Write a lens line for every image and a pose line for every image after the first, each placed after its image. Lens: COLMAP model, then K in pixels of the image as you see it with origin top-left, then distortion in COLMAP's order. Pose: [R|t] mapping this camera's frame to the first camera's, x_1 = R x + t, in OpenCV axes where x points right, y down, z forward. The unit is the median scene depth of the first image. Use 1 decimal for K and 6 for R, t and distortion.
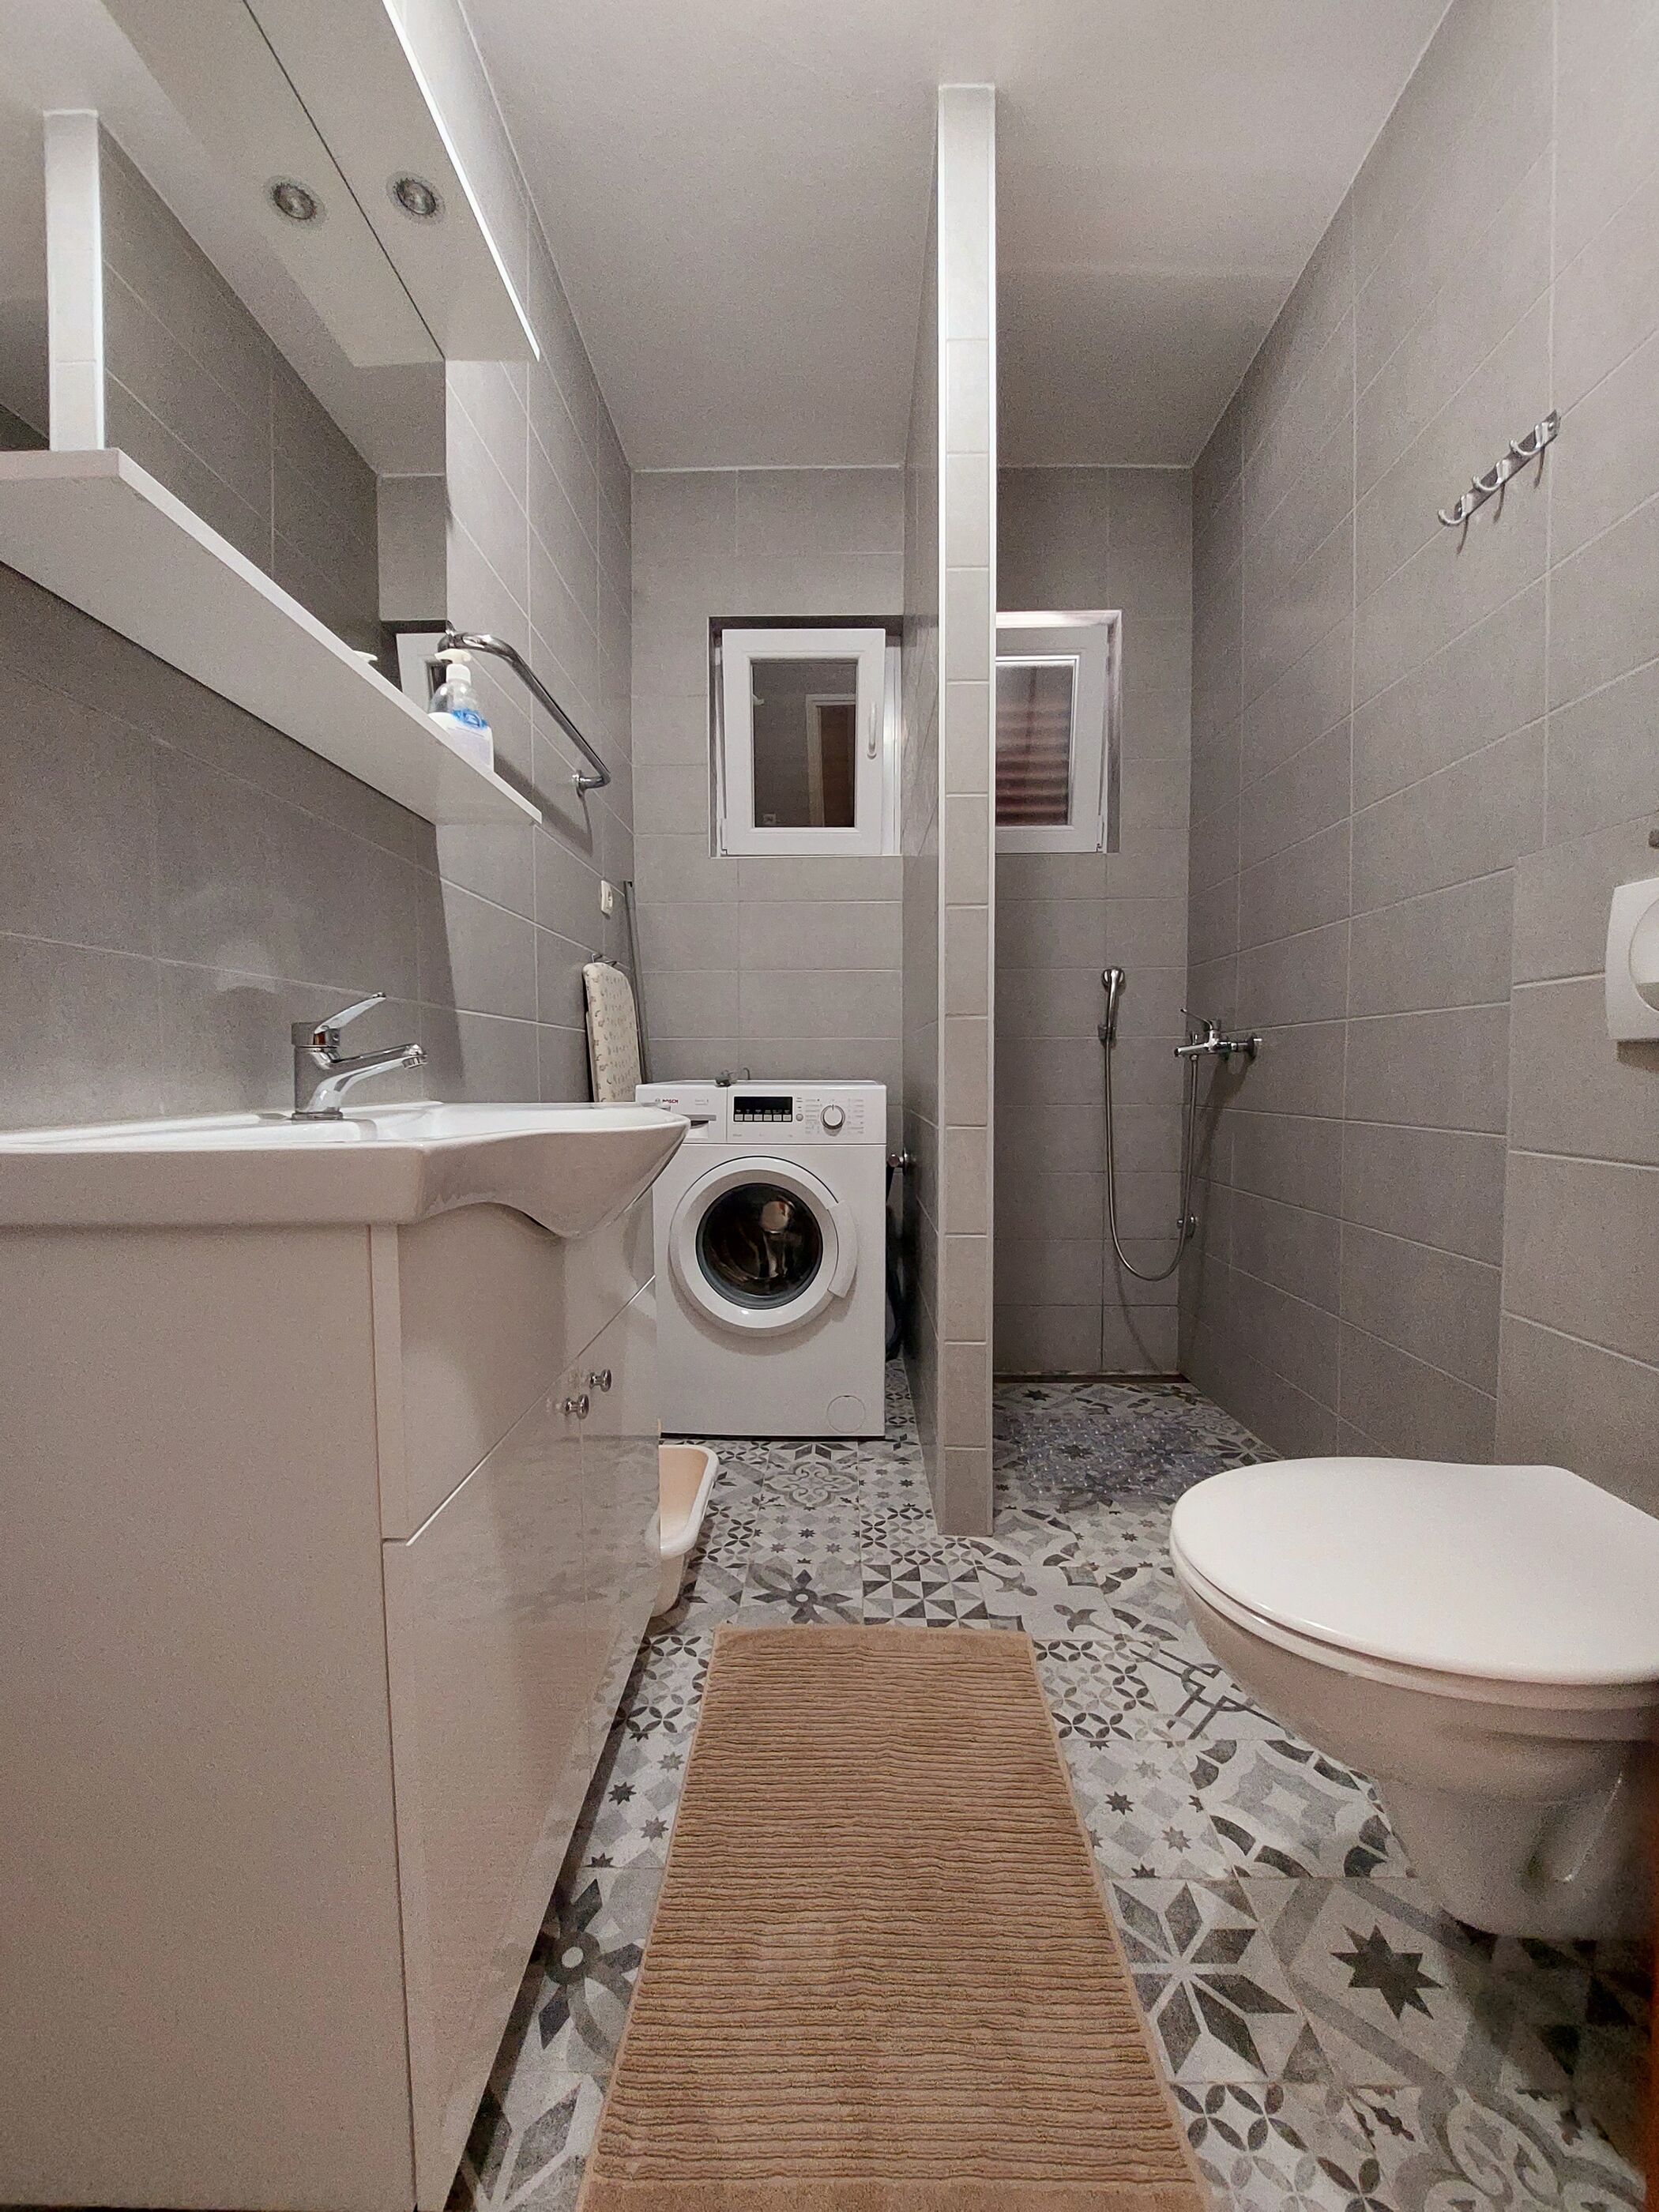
lens RADIAL K [[891.3, 0, 829.5], [0, 891.3, 1106.0], [0, 0, 1]] dist [-0.014576, -0.000004]
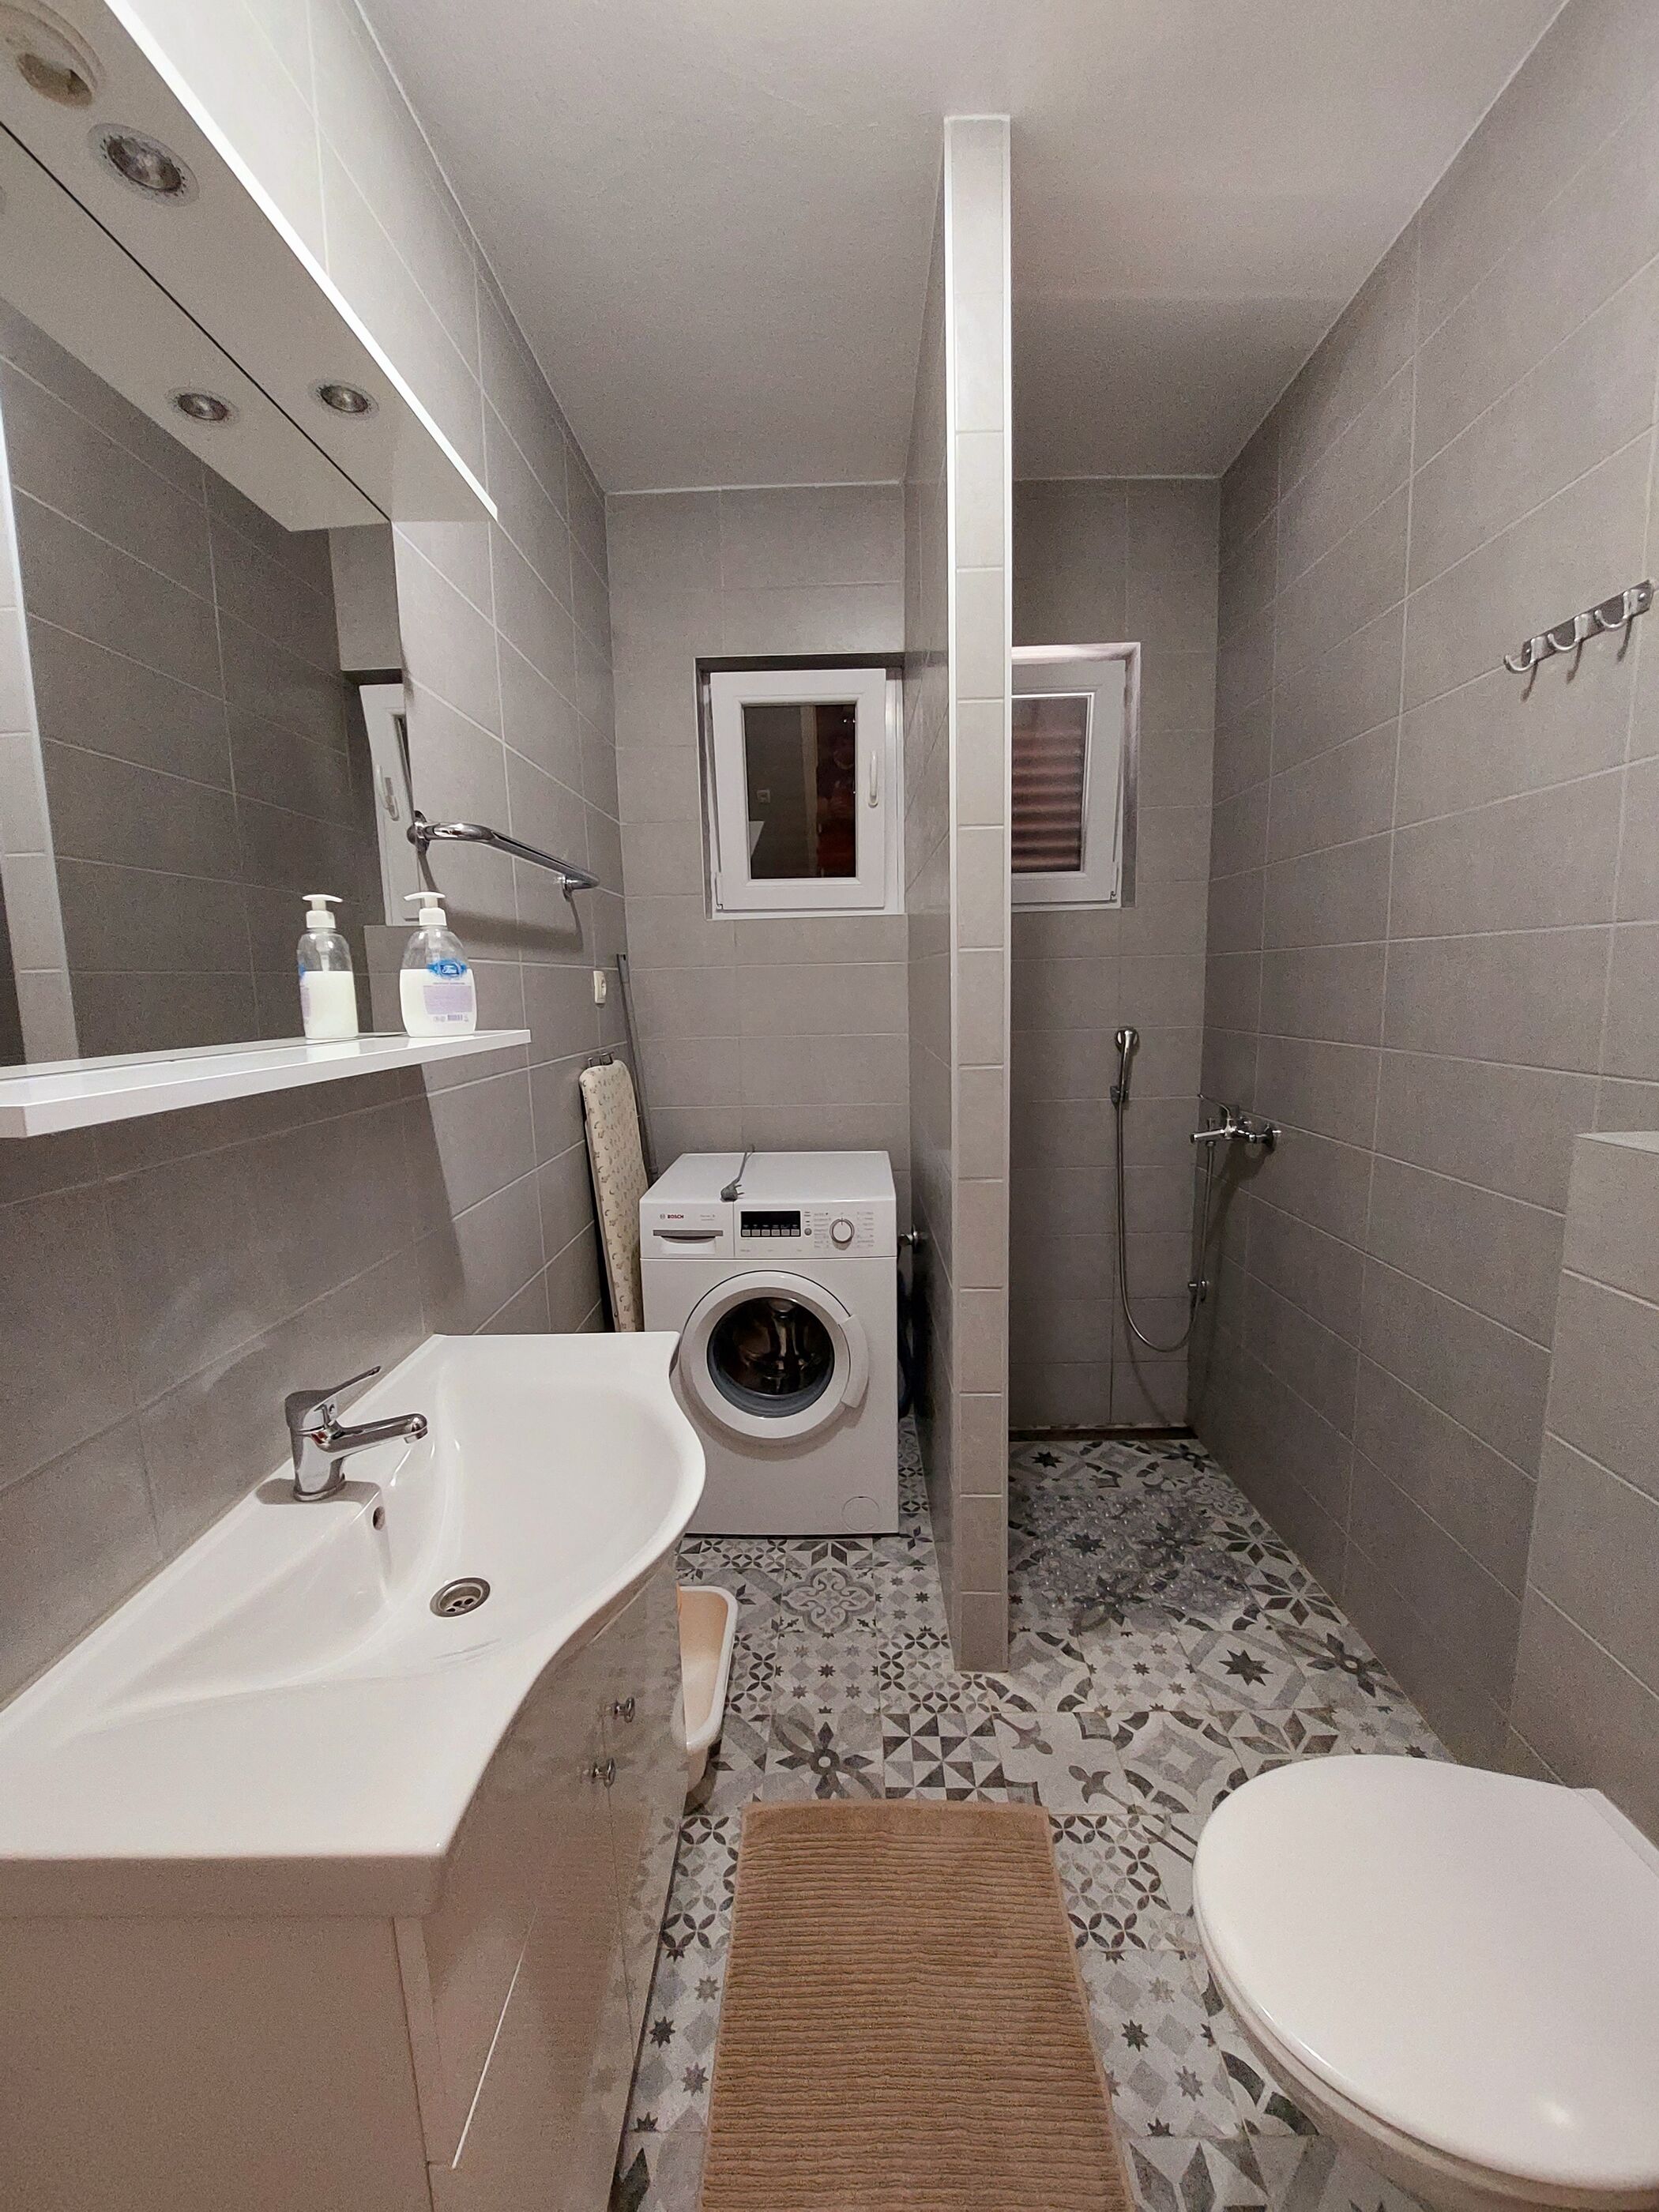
lens RADIAL K [[891.3, 0, 829.5], [0, 891.3, 1106.0], [0, 0, 1]] dist [-0.014576, -0.000004]
pose [[0.999768, -0.021459, -0.001831, -0.005571], [0.021535, 0.994651, 0.101026, -0.239722], [-0.000347, -0.101042, 0.994882, 0.041147]]
